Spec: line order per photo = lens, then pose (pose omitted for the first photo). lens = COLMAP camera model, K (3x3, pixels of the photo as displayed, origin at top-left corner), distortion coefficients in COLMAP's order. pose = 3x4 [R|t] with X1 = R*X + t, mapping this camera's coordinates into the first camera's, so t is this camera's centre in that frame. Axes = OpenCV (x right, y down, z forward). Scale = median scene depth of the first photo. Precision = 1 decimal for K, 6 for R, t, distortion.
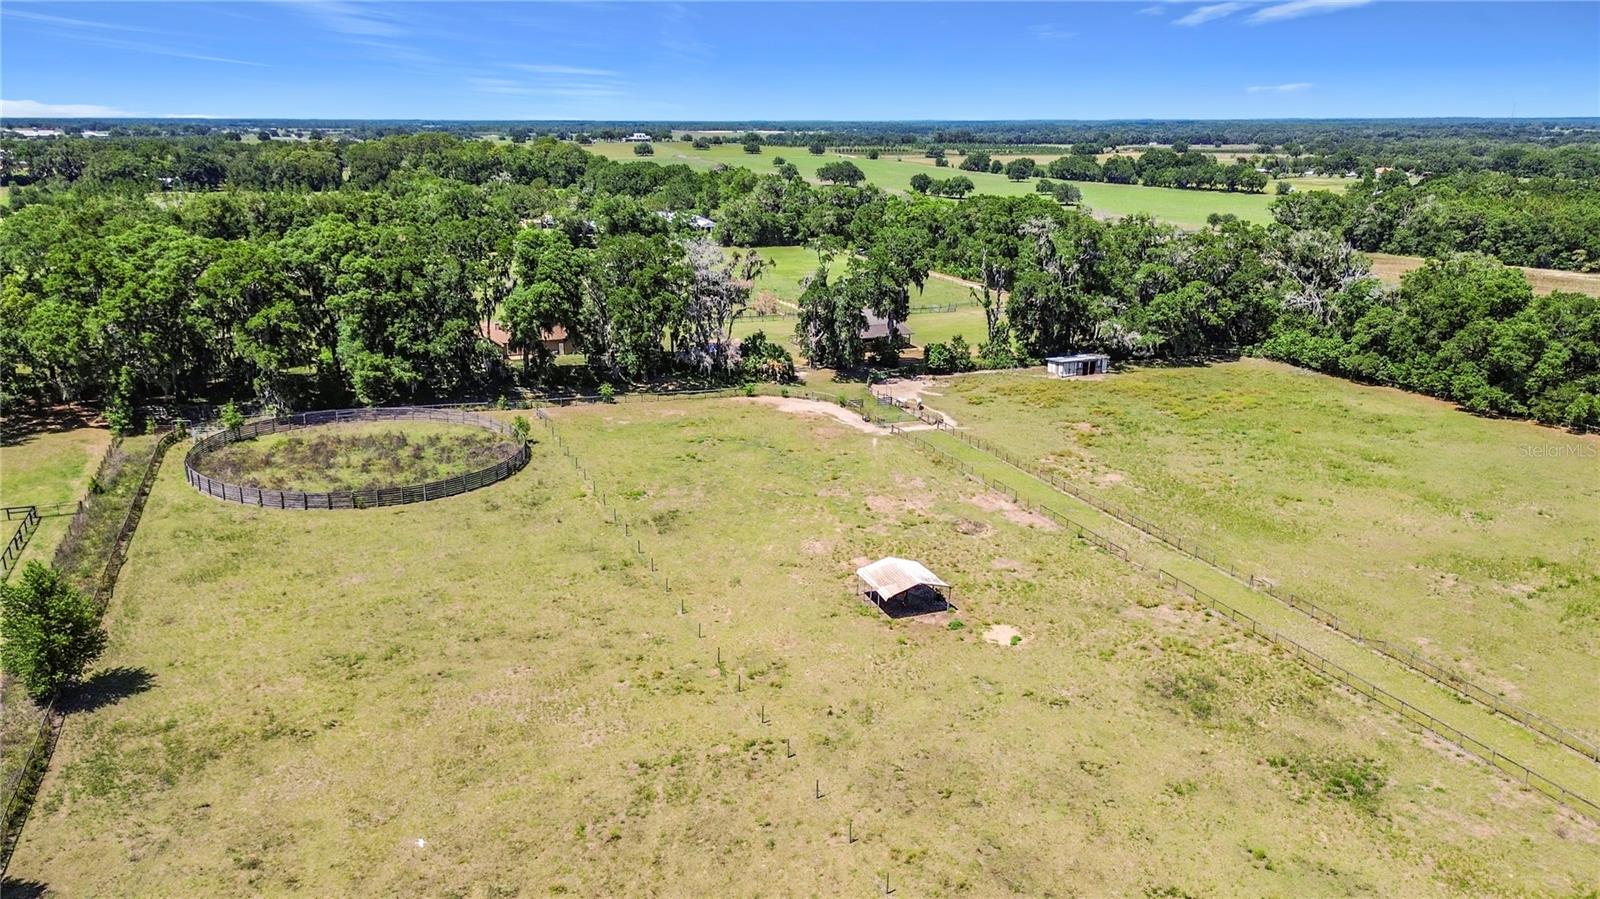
lens RADIAL K [[1144.5, 0, 804.0], [0, 1144.5, 438.0], [0, 0, 1]] dist [0.116626, -0.171575]
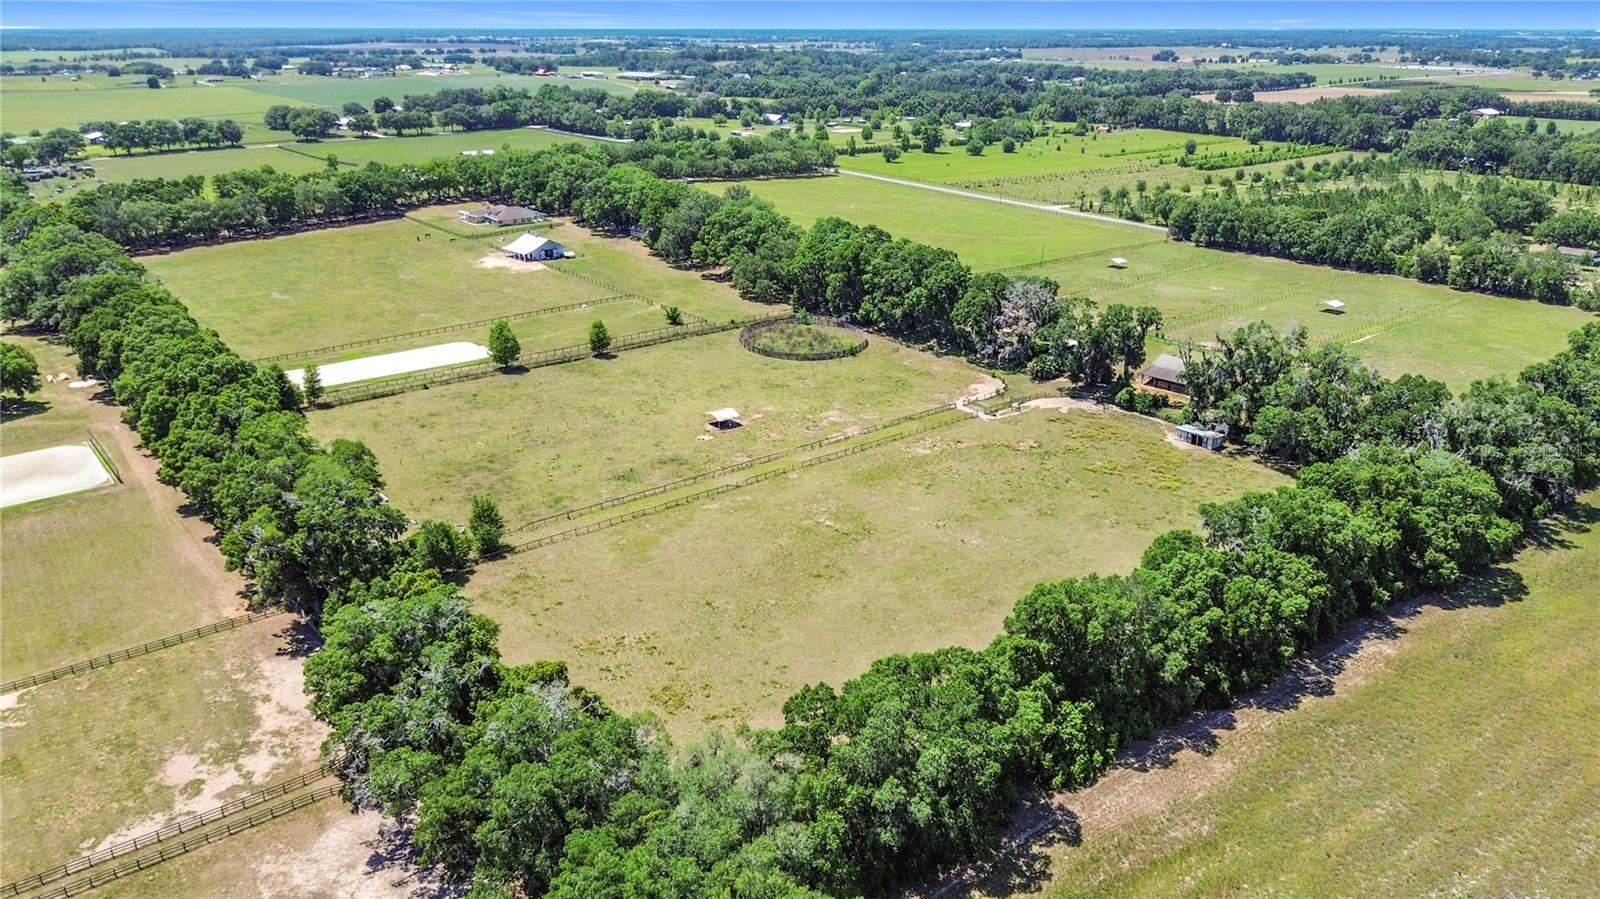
lens RADIAL K [[1144.5, 0, 804.0], [0, 1144.5, 438.0], [0, 0, 1]] dist [0.116626, -0.171575]
pose [[0.287510, 0.325103, -0.900914, 1.460613], [-0.257643, 0.932210, 0.254174, -0.316631], [0.922474, 0.159036, 0.351780, 0.132871]]
